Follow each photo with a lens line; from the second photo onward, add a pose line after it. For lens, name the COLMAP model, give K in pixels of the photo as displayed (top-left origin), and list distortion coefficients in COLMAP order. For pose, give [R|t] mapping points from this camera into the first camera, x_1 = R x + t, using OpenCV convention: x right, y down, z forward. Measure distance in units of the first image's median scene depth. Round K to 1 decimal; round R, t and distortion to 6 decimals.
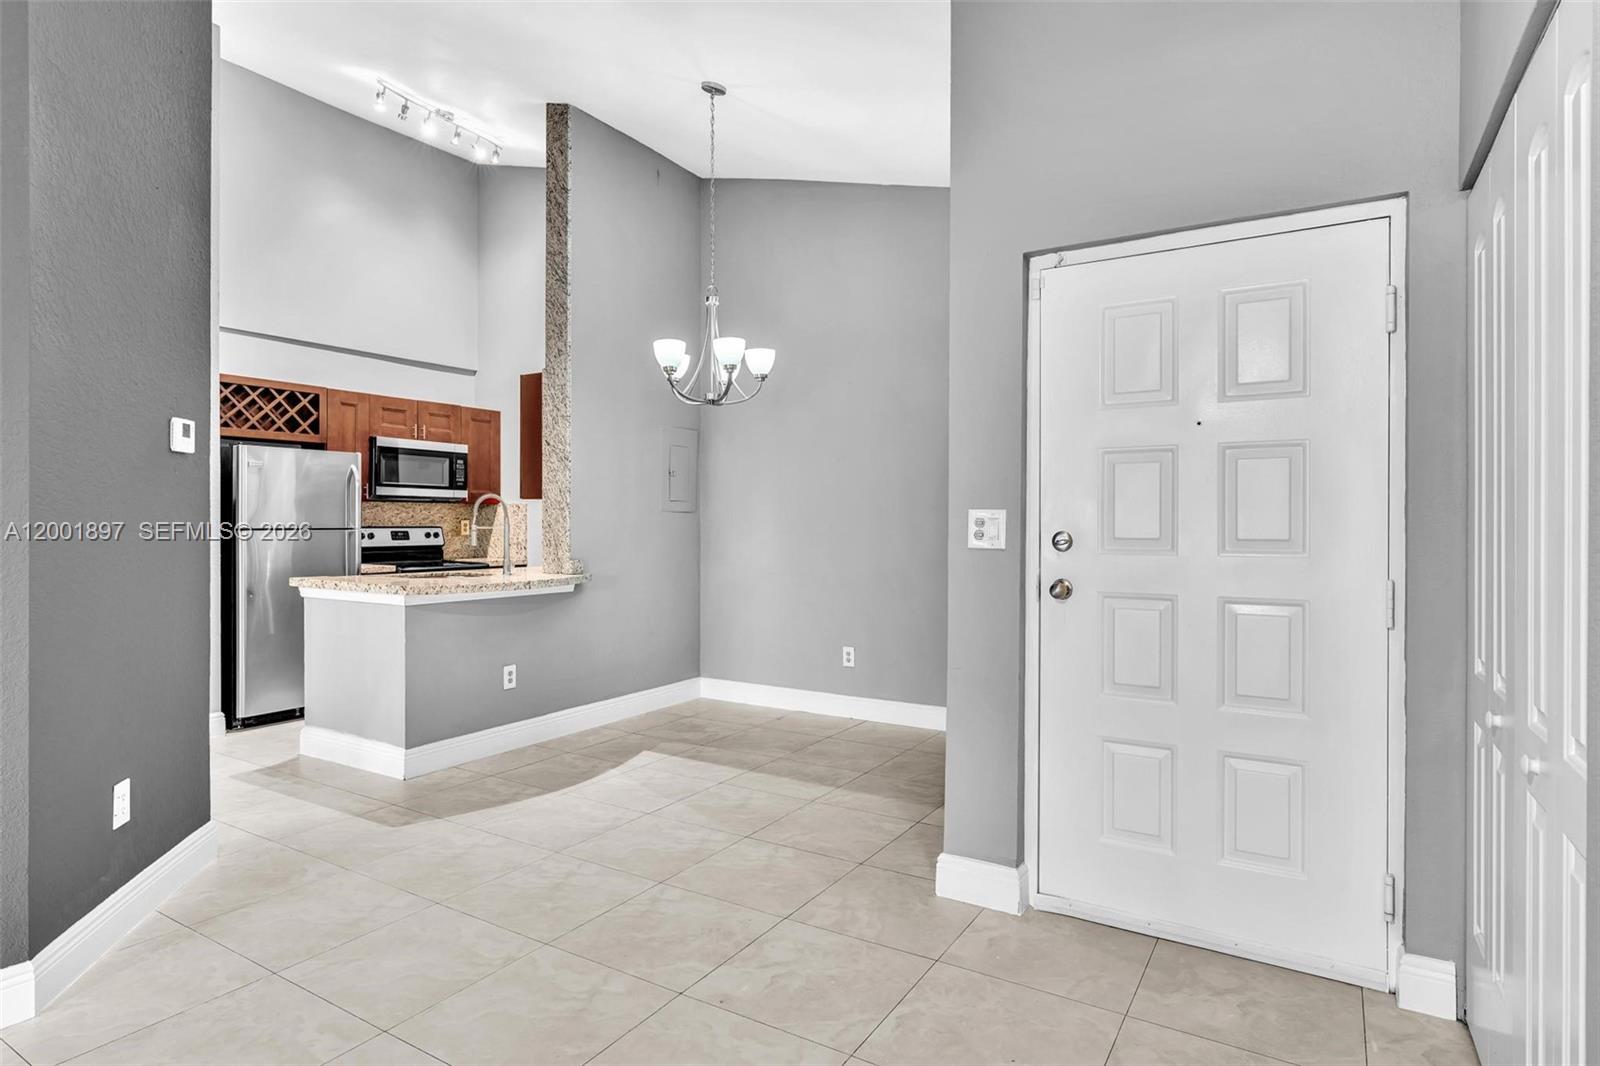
lens RADIAL K [[858.4, 0, 804.4], [0, 858.4, 524.6], [0, 0, 1]] dist [-0.012512, -0.000712]
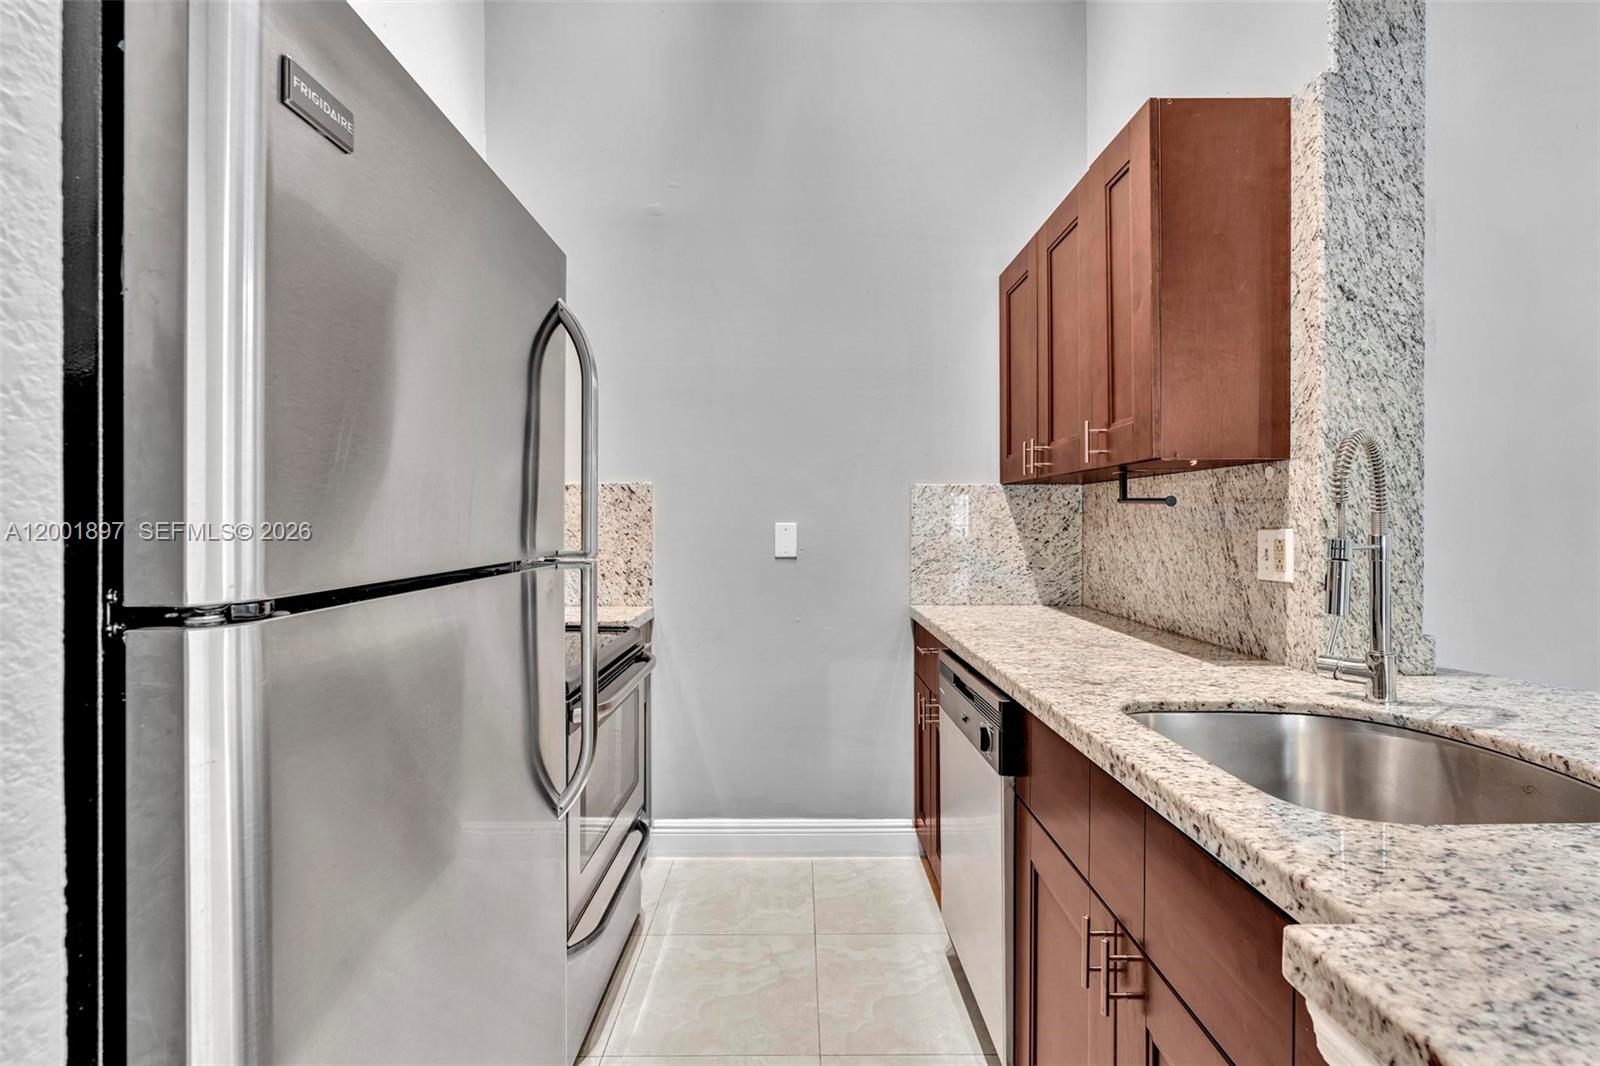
lens RADIAL K [[743.8, 0, 802.3], [0, 743.8, 522.9], [0, 0, 1]] dist [-0.002492, 0.000253]
pose [[0.852409, -0.006622, 0.522834, -0.538746], [0.006696, 0.999976, 0.001747, -0.004784], [-0.522833, 0.002011, 0.852432, 0.726279]]
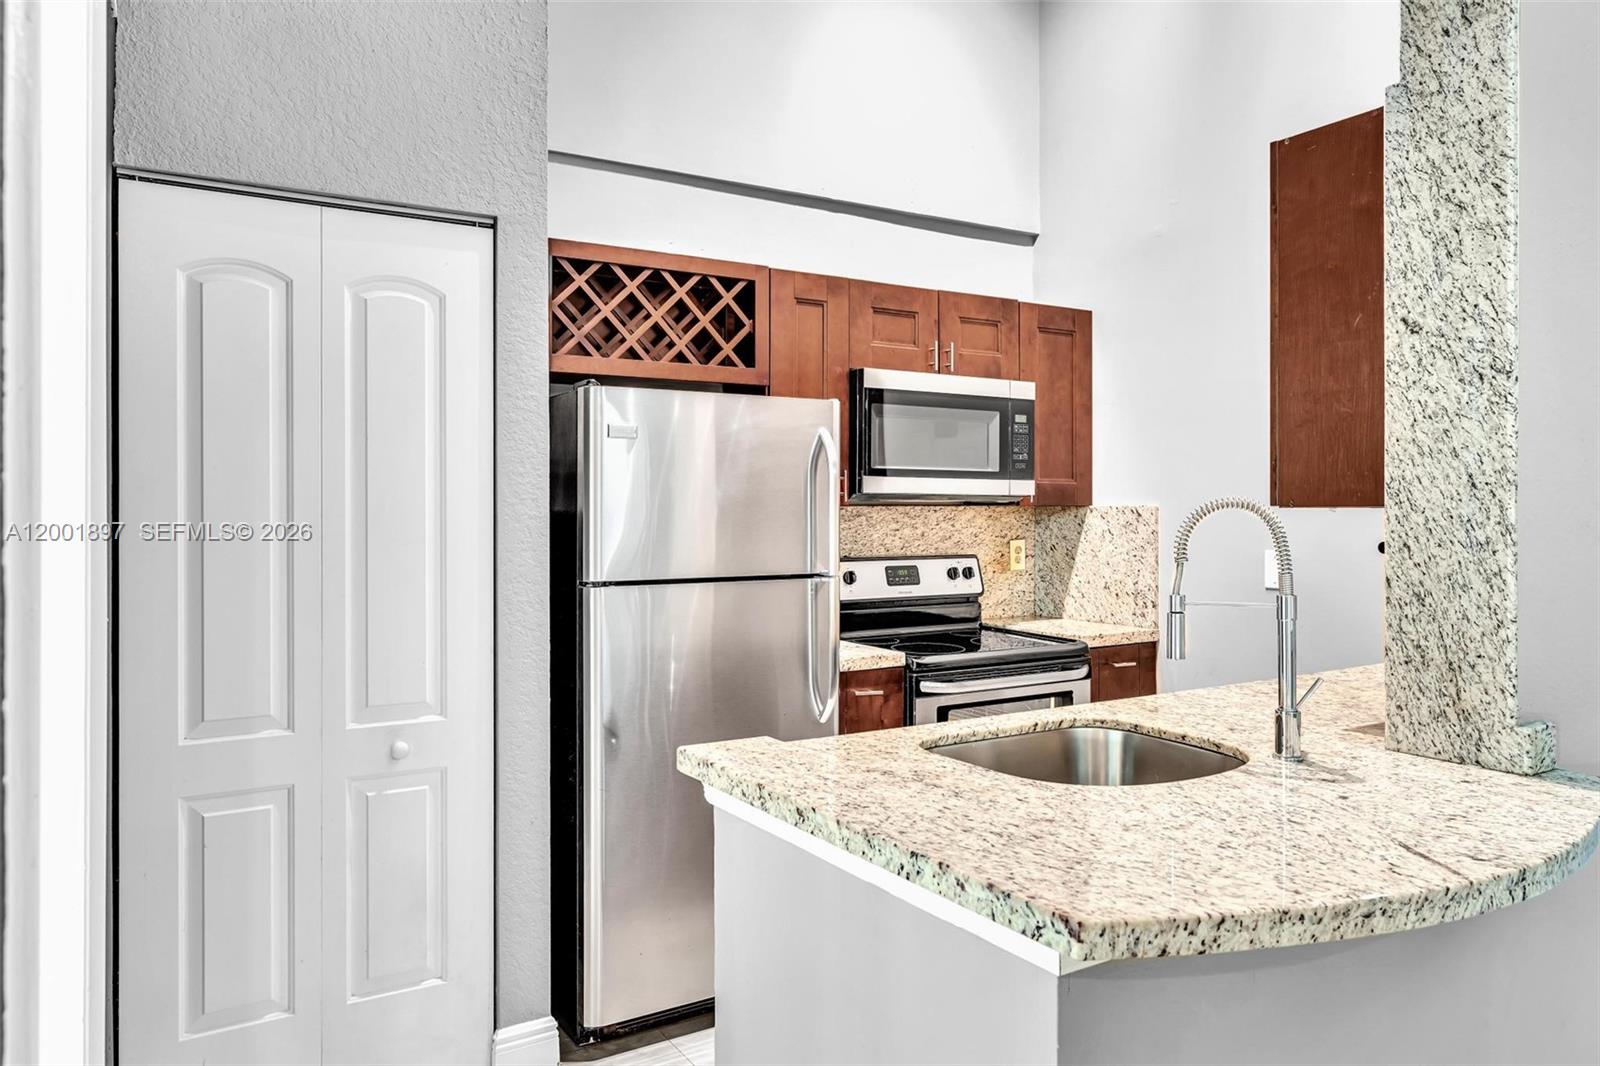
lens RADIAL K [[1092.7, 0, 797.7], [0, 1092.7, 517.6], [0, 0, 1]] dist [0.000006, -0.000696]
pose [[0.887501, 0.000861, -0.460805, -0.264511], [0.000414, 0.999996, 0.002666, -0.023699], [0.460806, -0.002557, 0.887497, 0.467892]]
